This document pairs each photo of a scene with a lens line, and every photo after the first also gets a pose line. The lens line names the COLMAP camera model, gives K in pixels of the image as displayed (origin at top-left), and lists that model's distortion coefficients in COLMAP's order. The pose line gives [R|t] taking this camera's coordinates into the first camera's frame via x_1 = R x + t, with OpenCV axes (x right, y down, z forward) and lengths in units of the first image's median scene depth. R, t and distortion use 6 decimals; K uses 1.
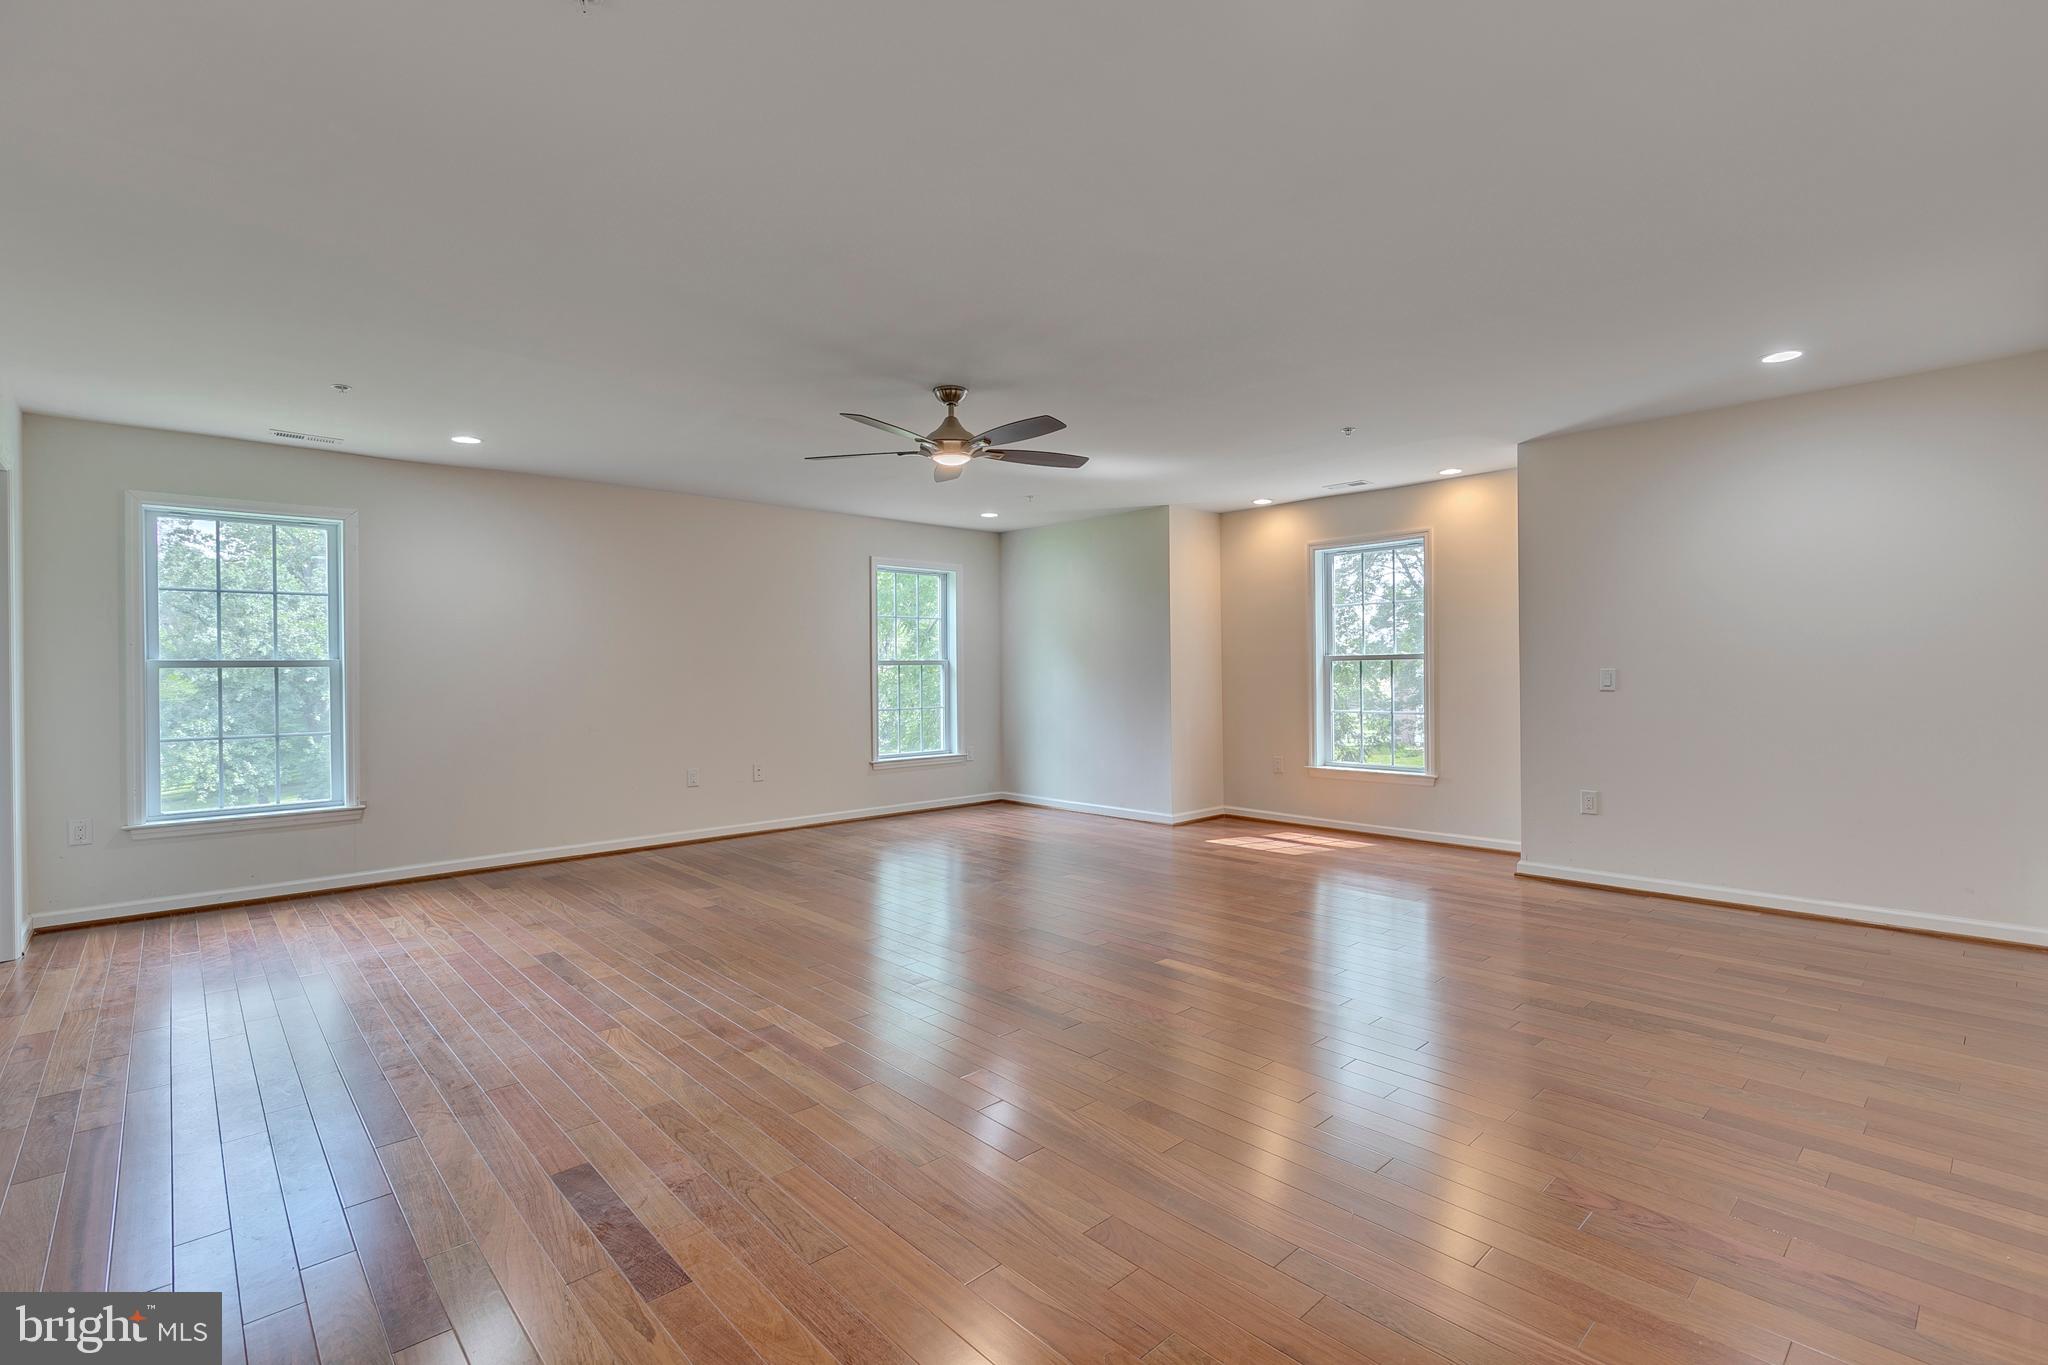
lens RADIAL K [[910.8, 0, 1036.5], [0, 910.8, 672.3], [0, 0, 1]] dist [0.001193, -0.000675]
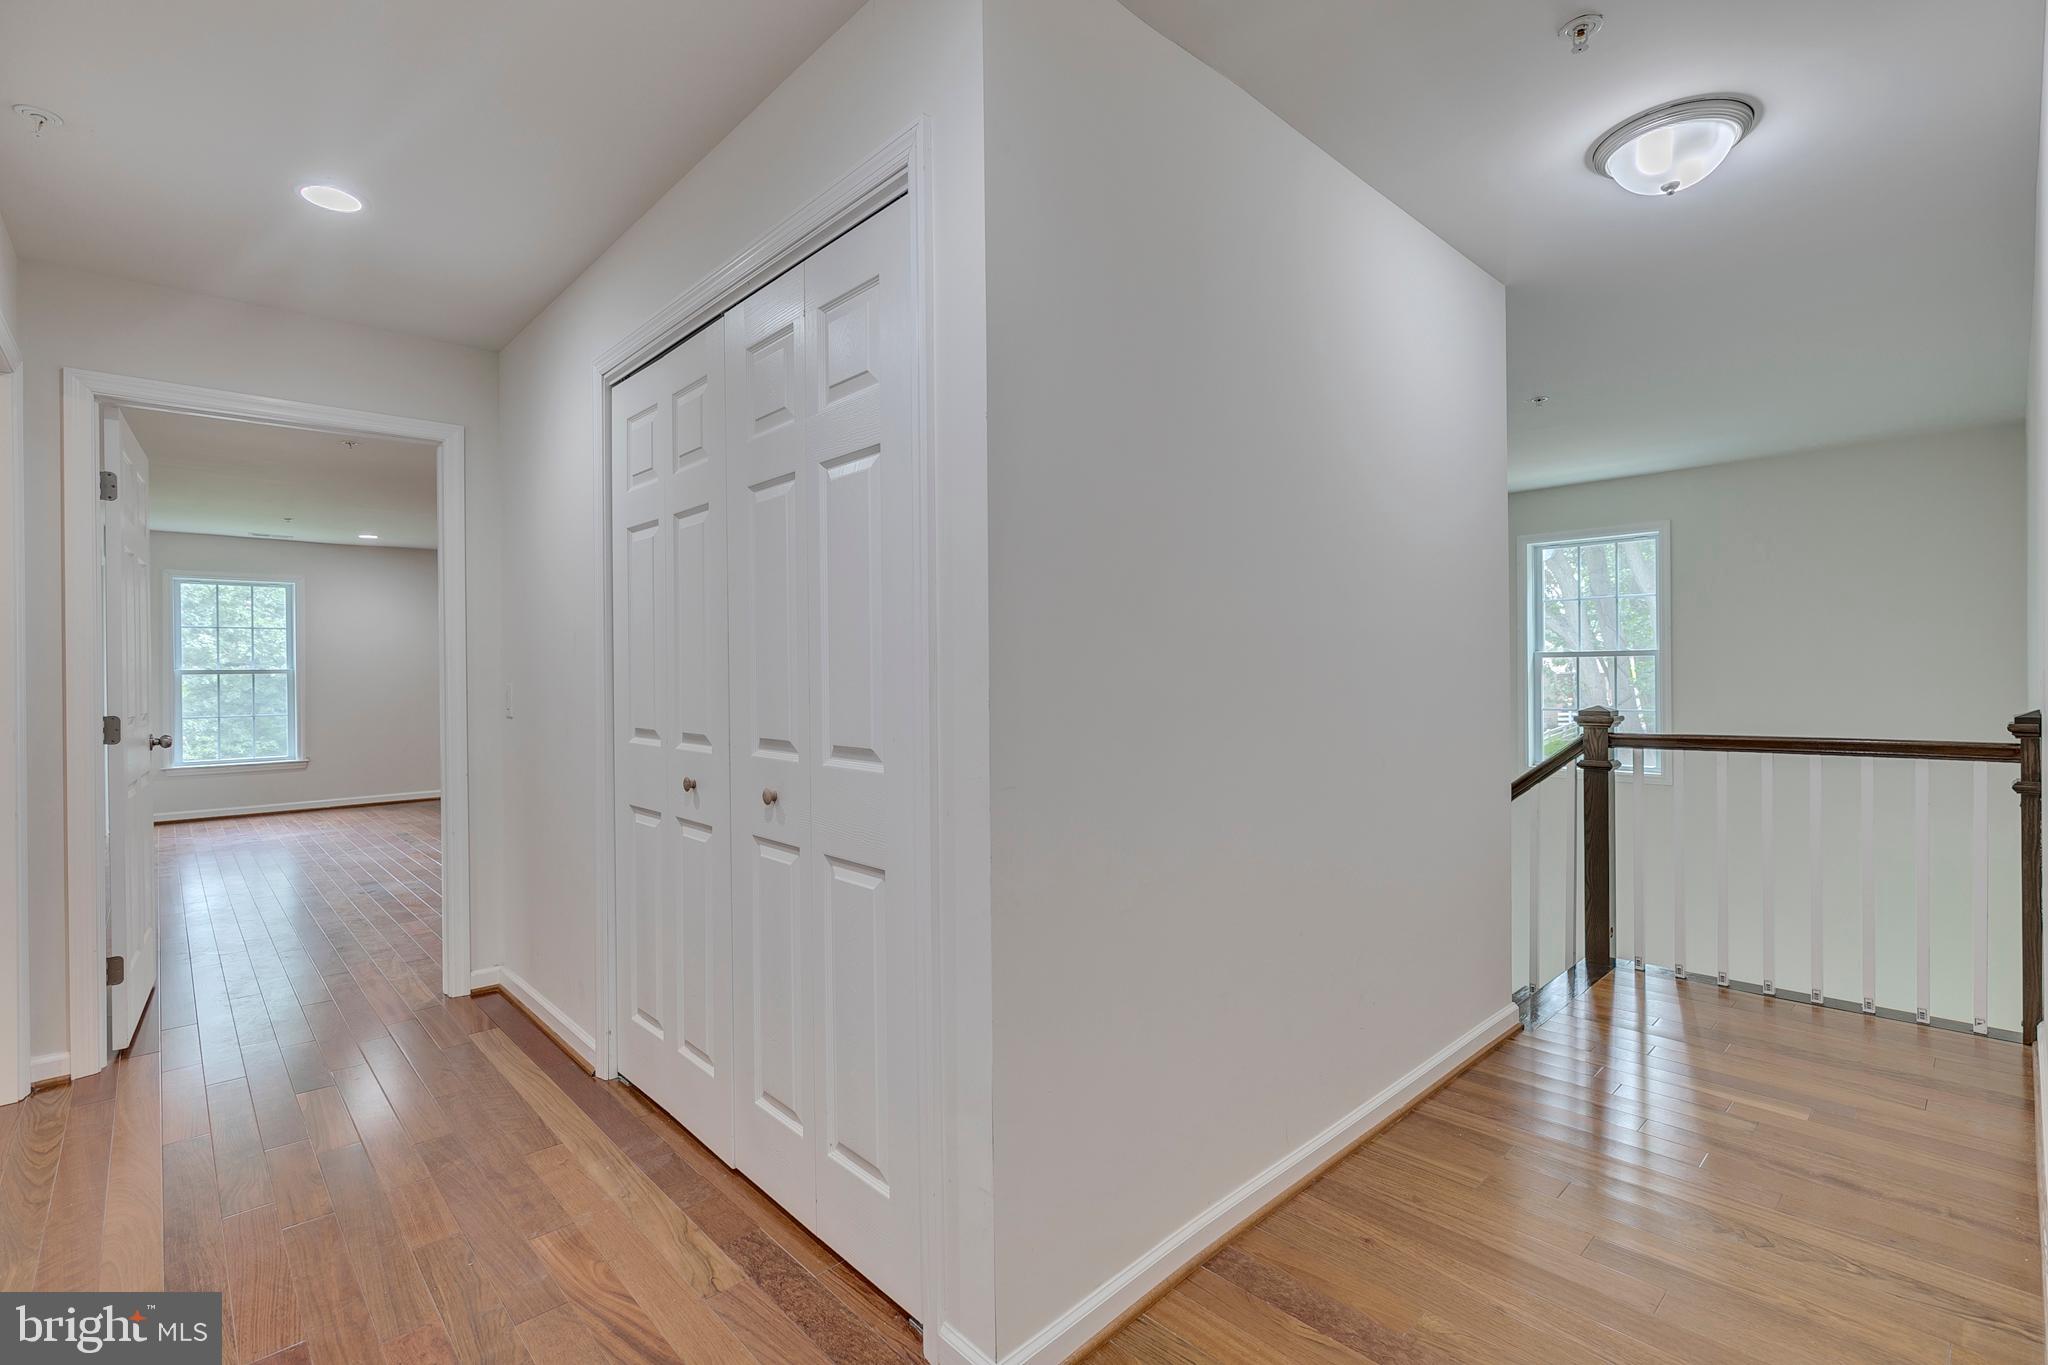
lens RADIAL K [[910.8, 0, 1036.5], [0, 910.8, 672.3], [0, 0, 1]] dist [0.001193, -0.000675]
pose [[0.999978, -0.001014, 0.006582, 0.557264], [0.001039, 0.999992, -0.003837, -0.000423], [-0.006578, 0.003843, 0.999971, -0.640647]]
